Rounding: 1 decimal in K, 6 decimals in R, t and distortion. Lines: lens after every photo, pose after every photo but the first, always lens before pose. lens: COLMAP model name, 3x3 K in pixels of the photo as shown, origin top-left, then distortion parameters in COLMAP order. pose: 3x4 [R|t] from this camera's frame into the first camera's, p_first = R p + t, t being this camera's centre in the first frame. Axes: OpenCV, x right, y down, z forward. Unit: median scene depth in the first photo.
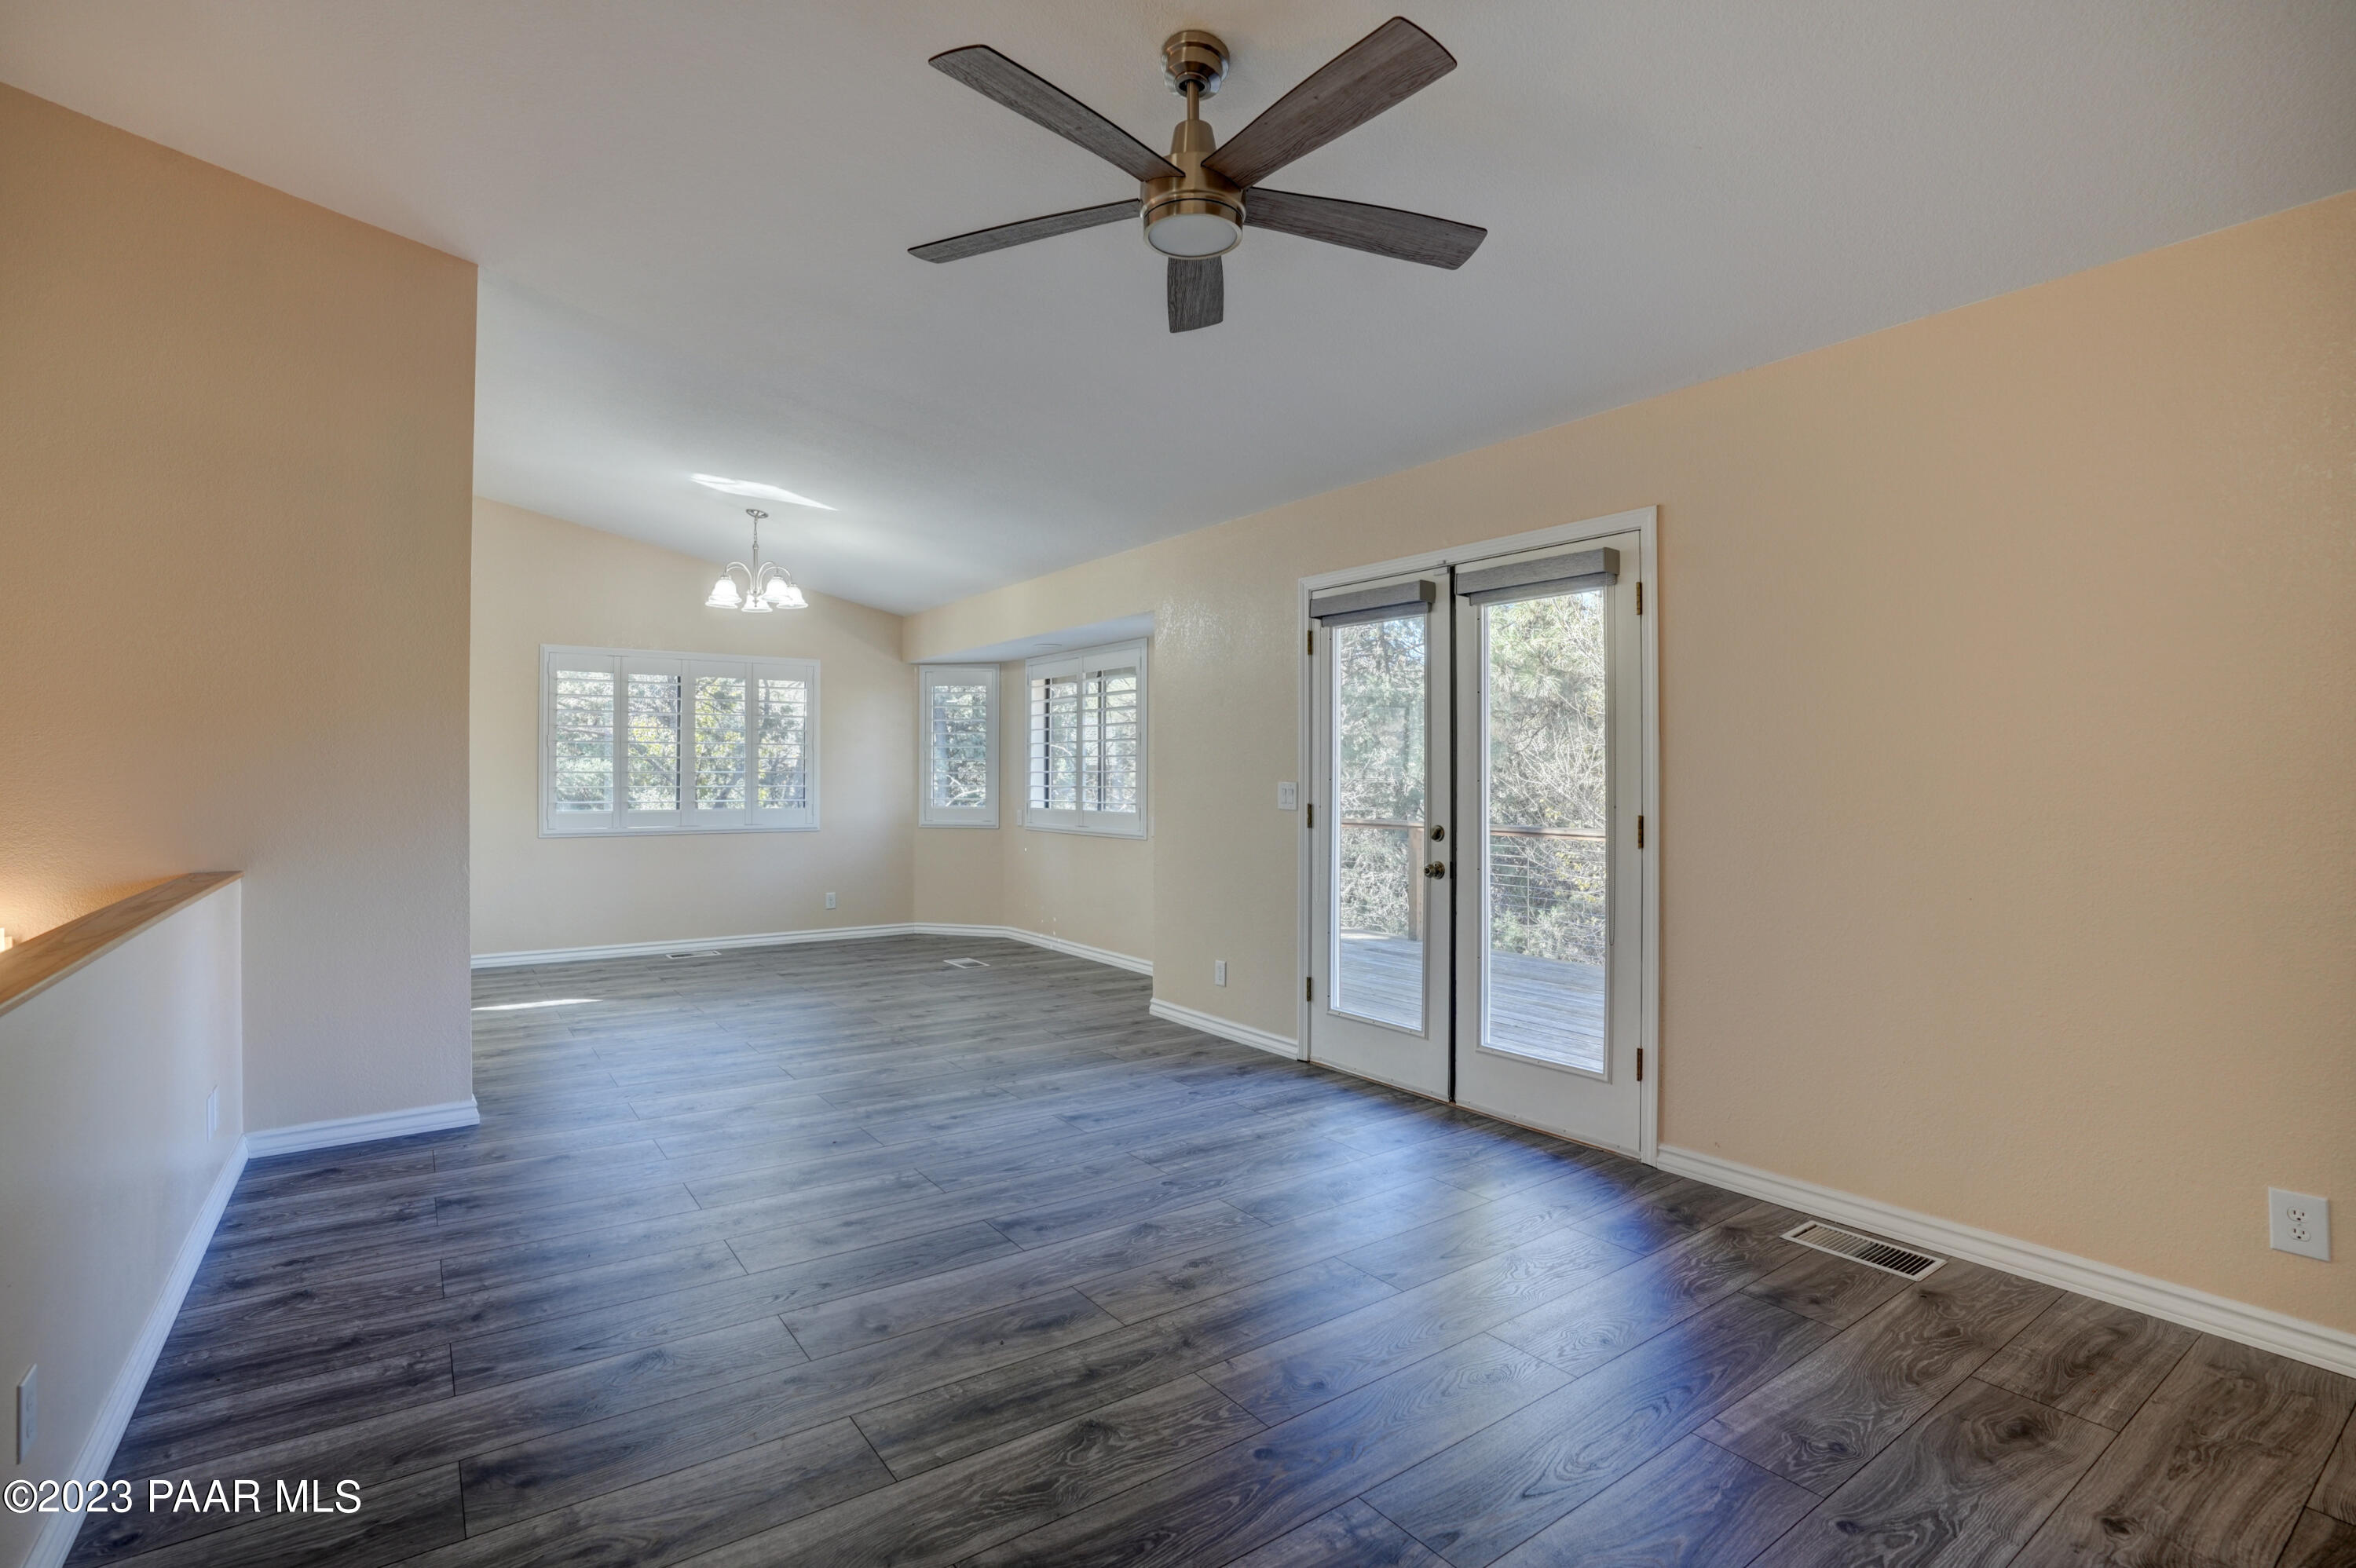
lens RADIAL K [[1097.9, 0, 1150.4], [0, 1097.9, 774.5], [0, 0, 1]] dist [-0.038261, 0.004443]
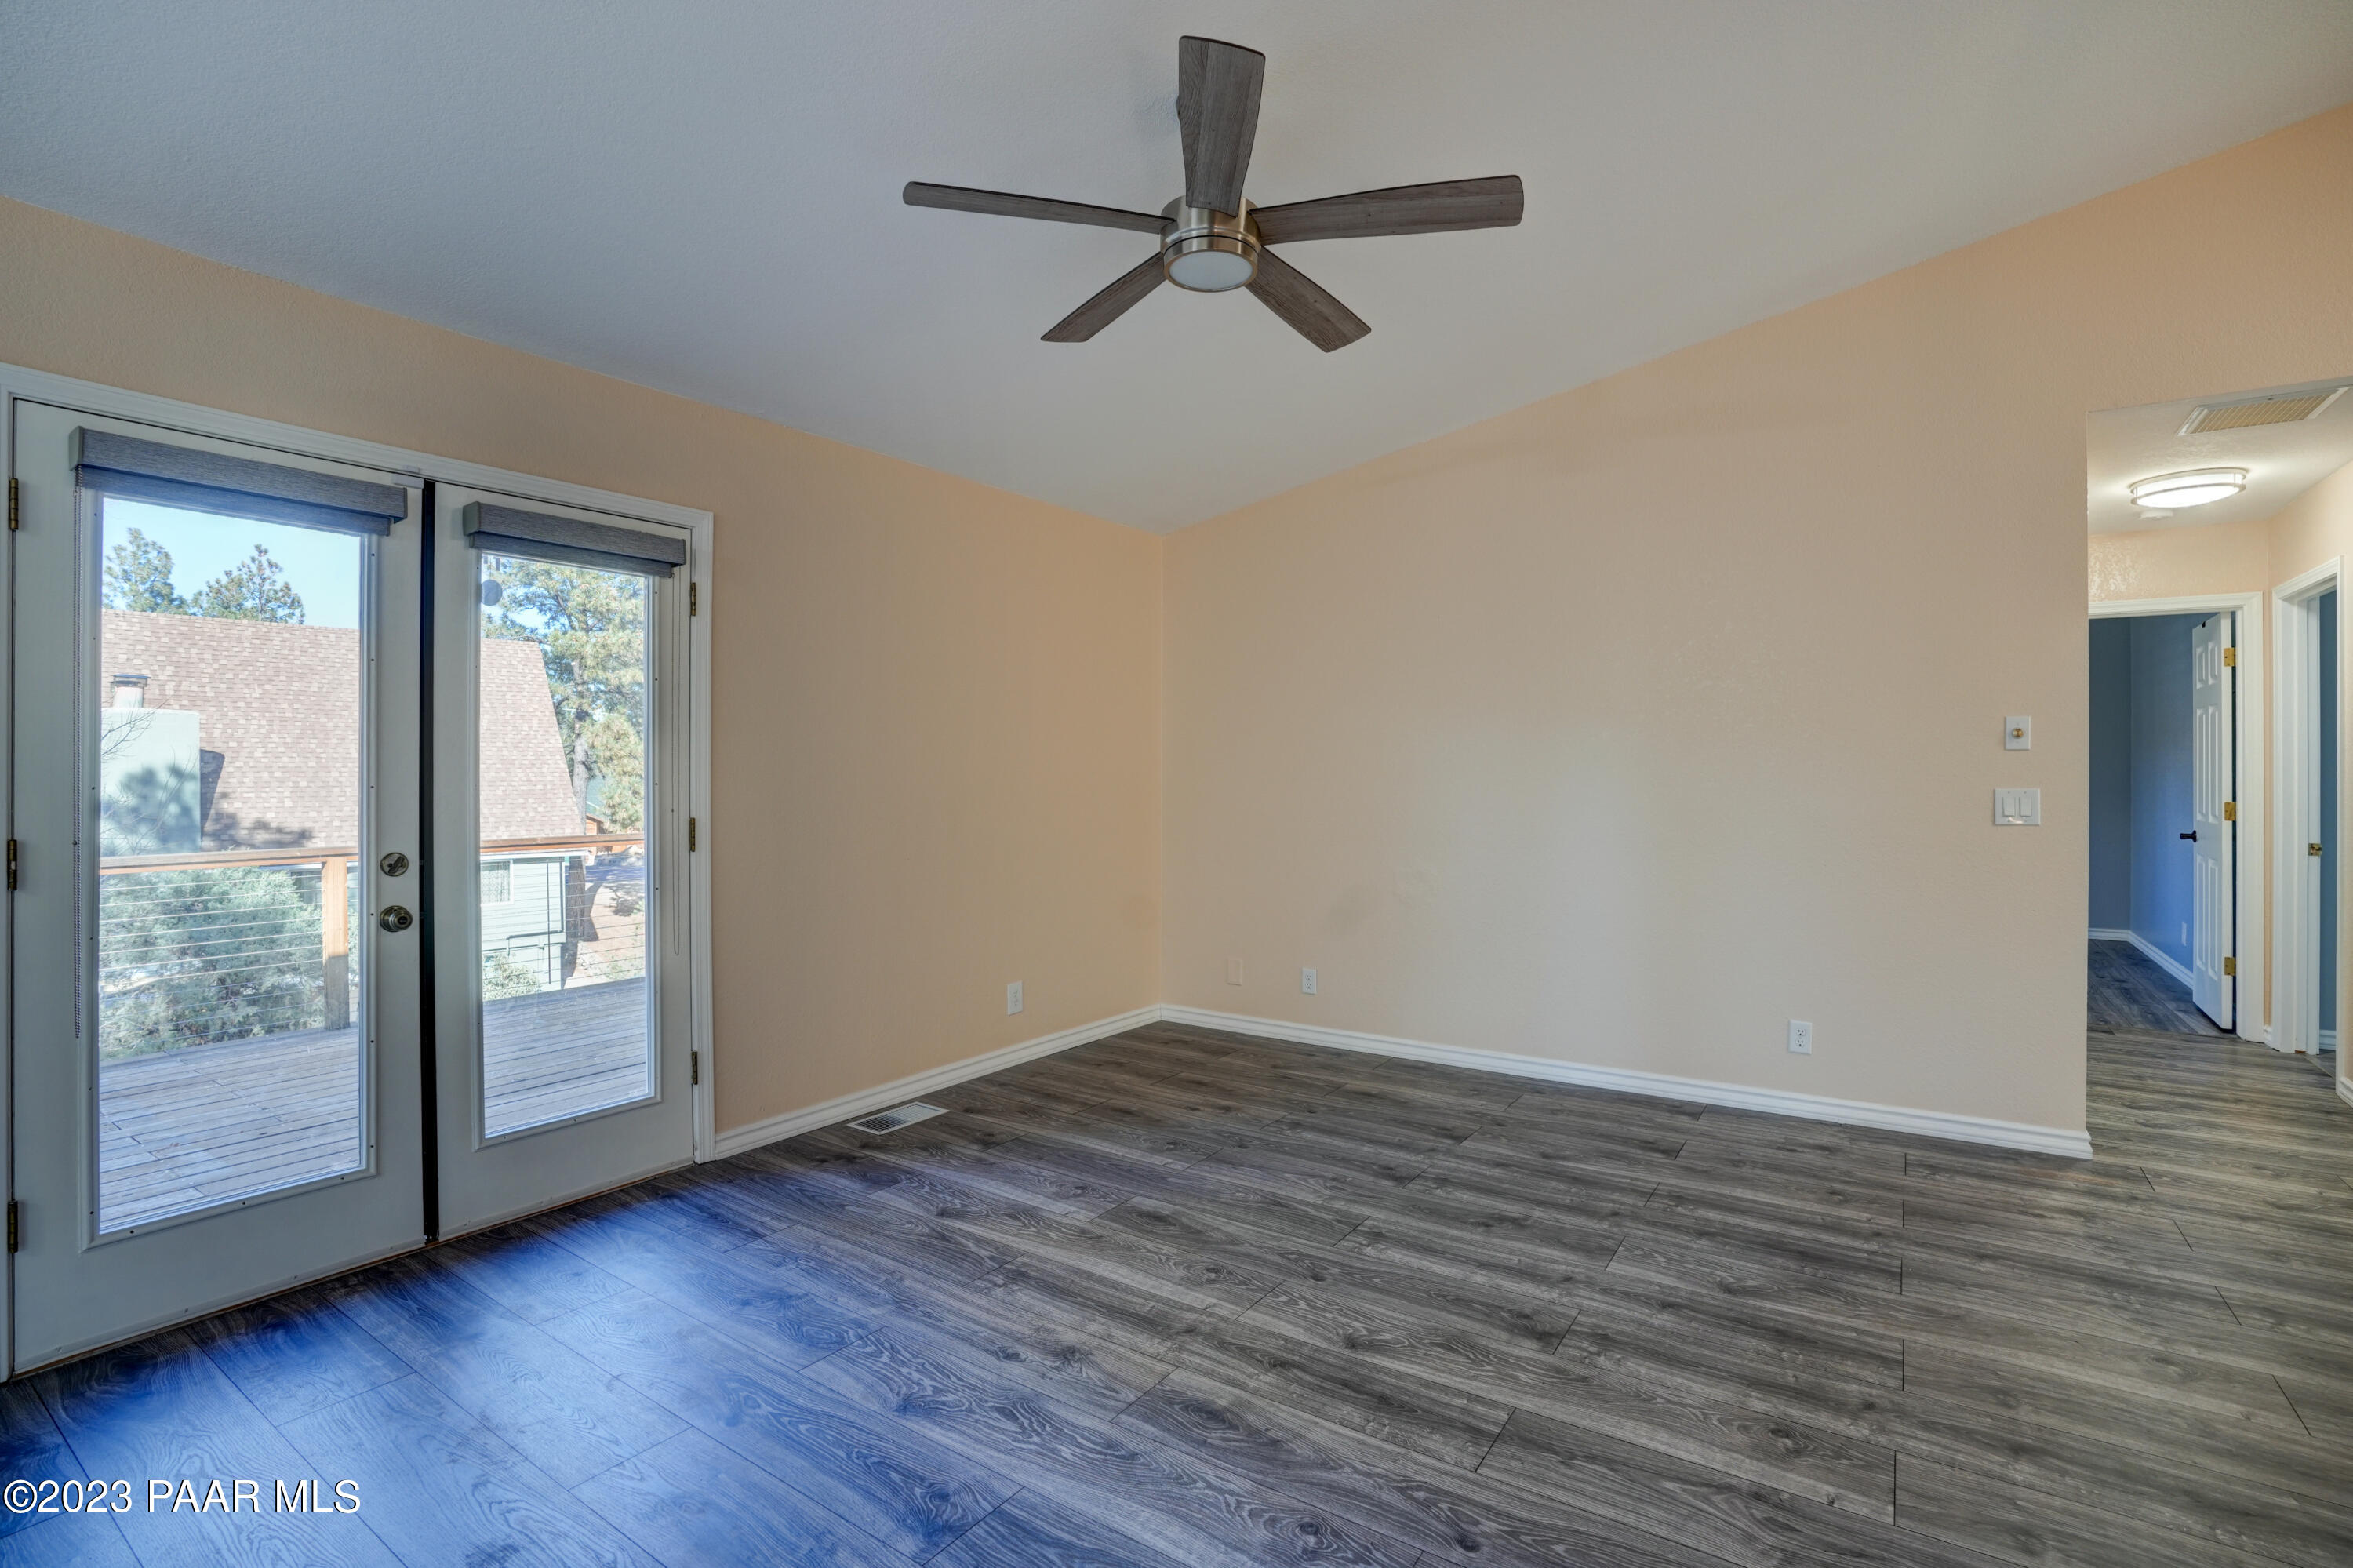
lens RADIAL K [[1096.7, 0, 1164.6], [0, 1096.7, 772.5], [0, 0, 1]] dist [-0.038261, 0.004443]
pose [[-0.341910, -0.003722, 0.939725, -0.703671], [-0.004502, 0.999987, 0.002323, -0.009303], [-0.939722, -0.003437, -0.341923, 1.041308]]
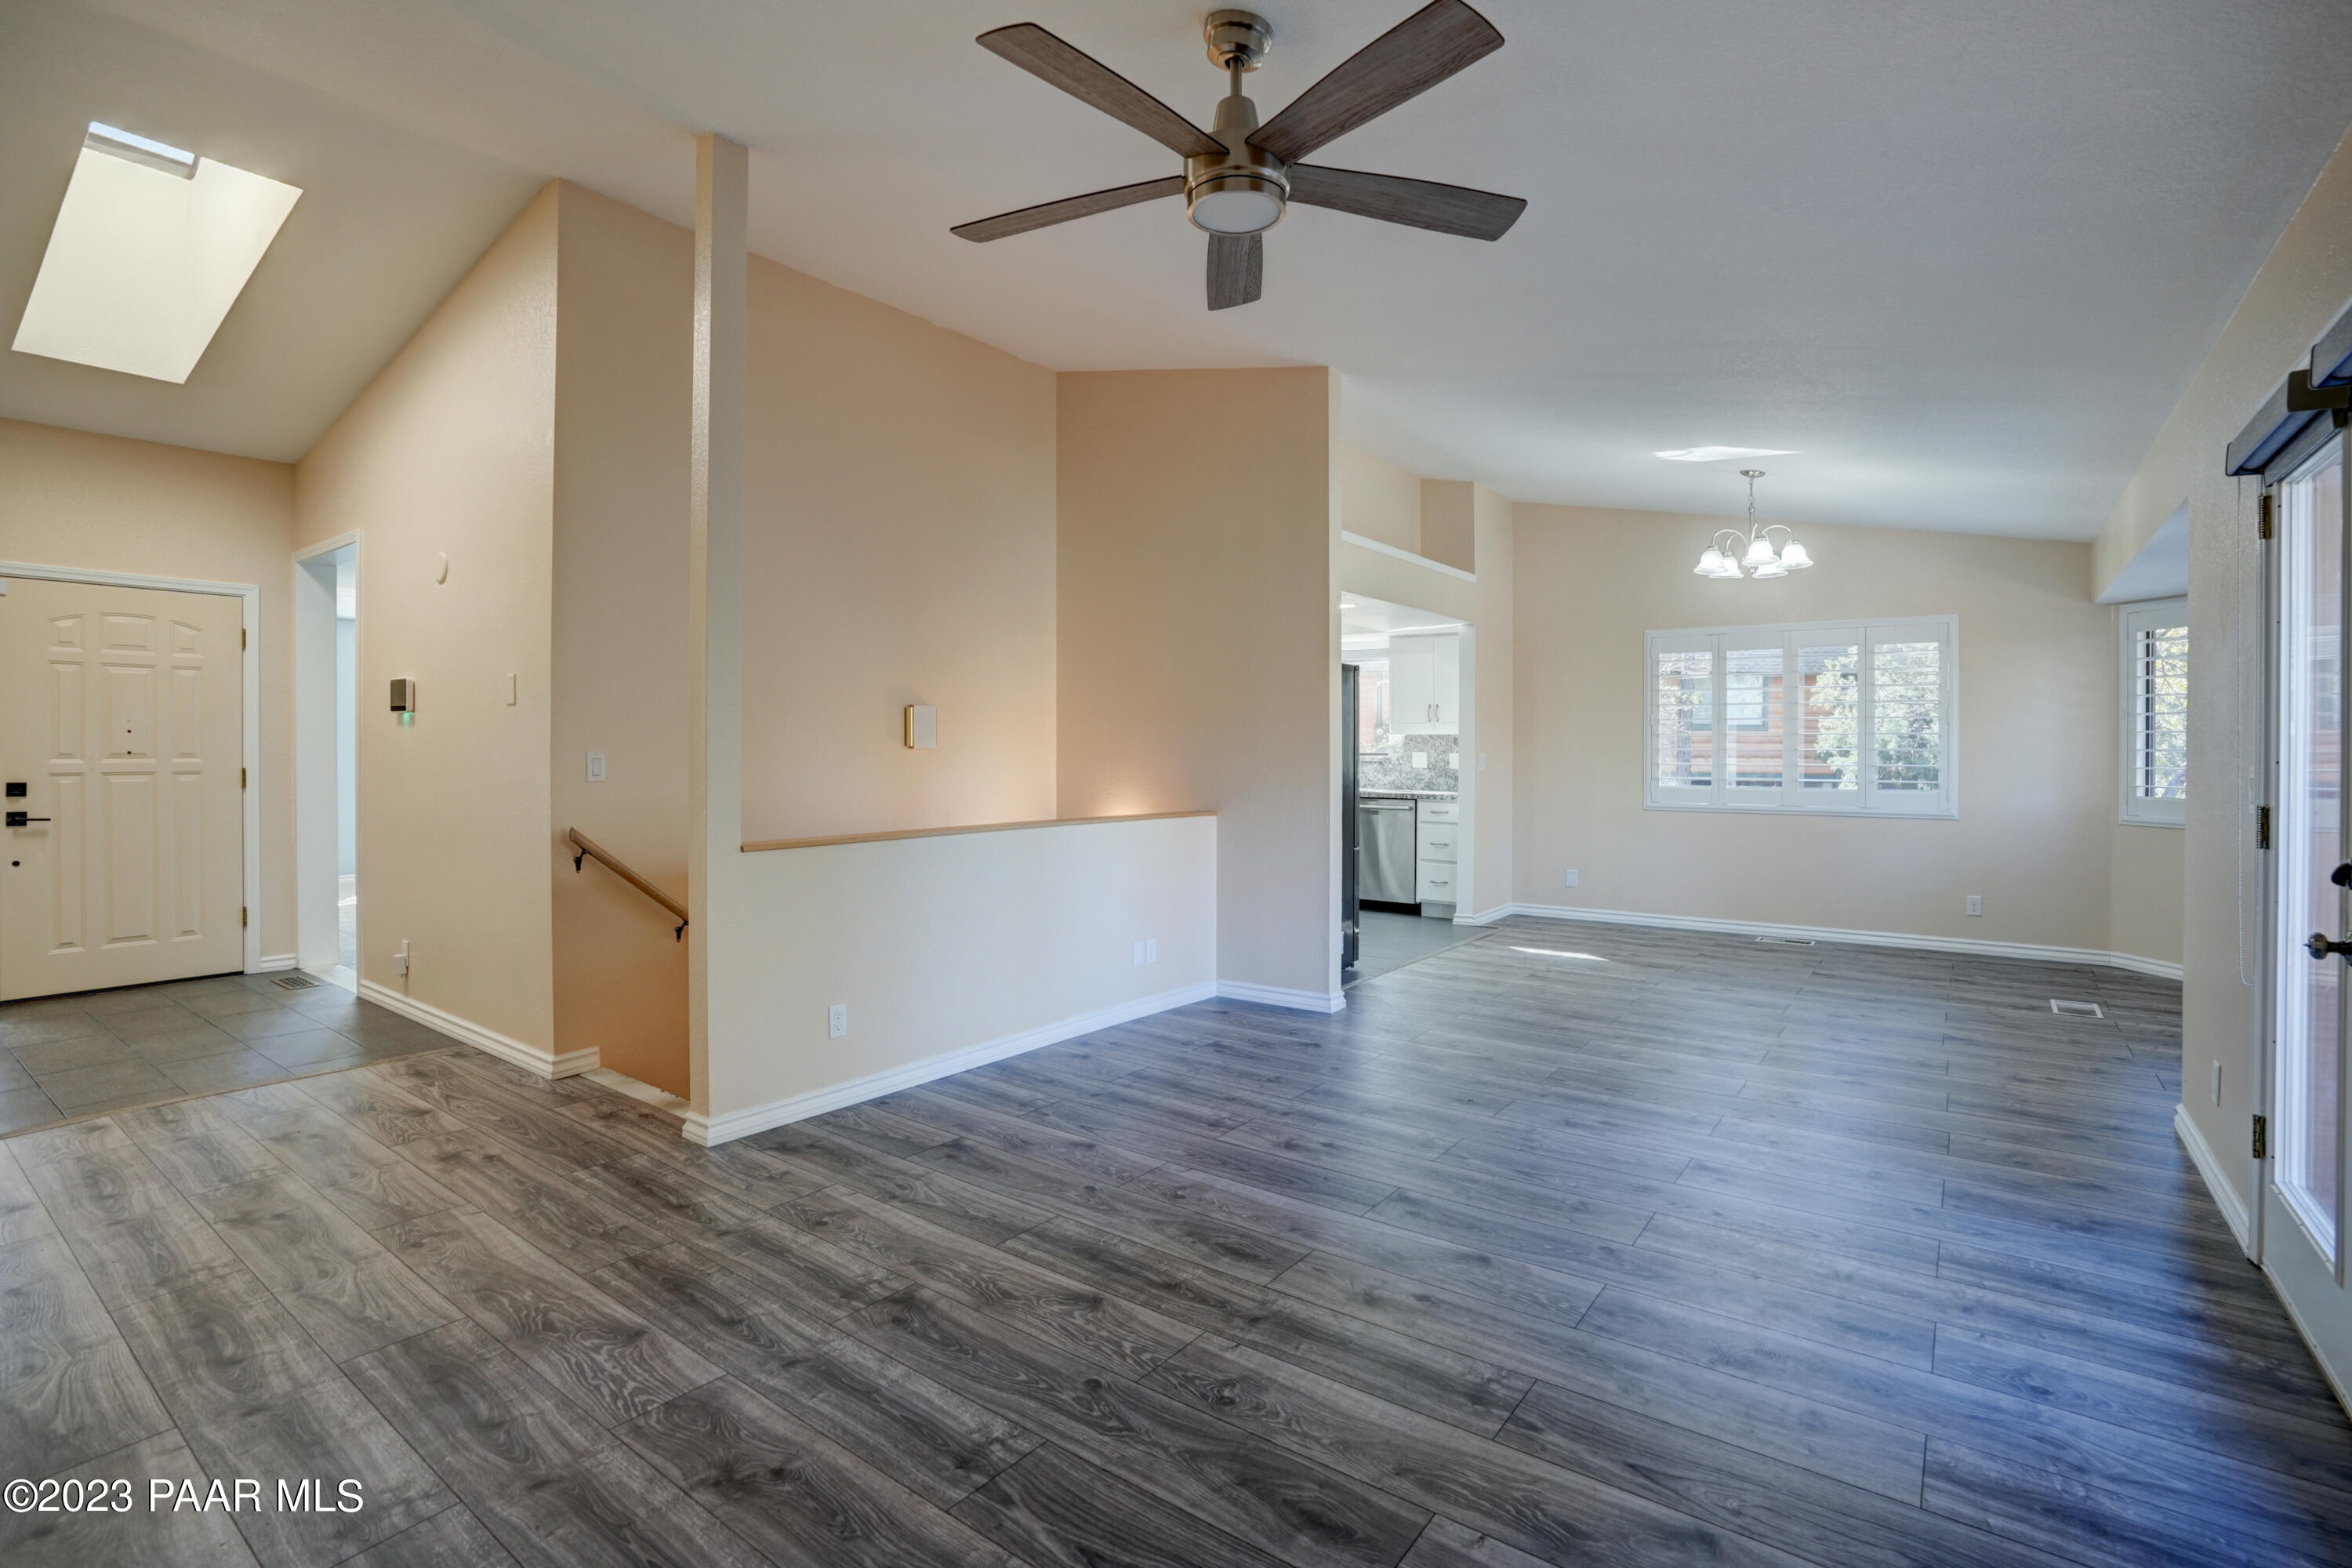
lens RADIAL K [[1096.2, 0, 1188.3], [0, 1096.2, 785.2], [0, 0, 1]] dist [-0.038261, 0.004443]
pose [[0.321041, 0.028990, -0.946622, 0.717566], [0.001143, 0.999519, 0.030997, -0.001341], [0.947065, -0.011033, 0.320853, 0.471682]]
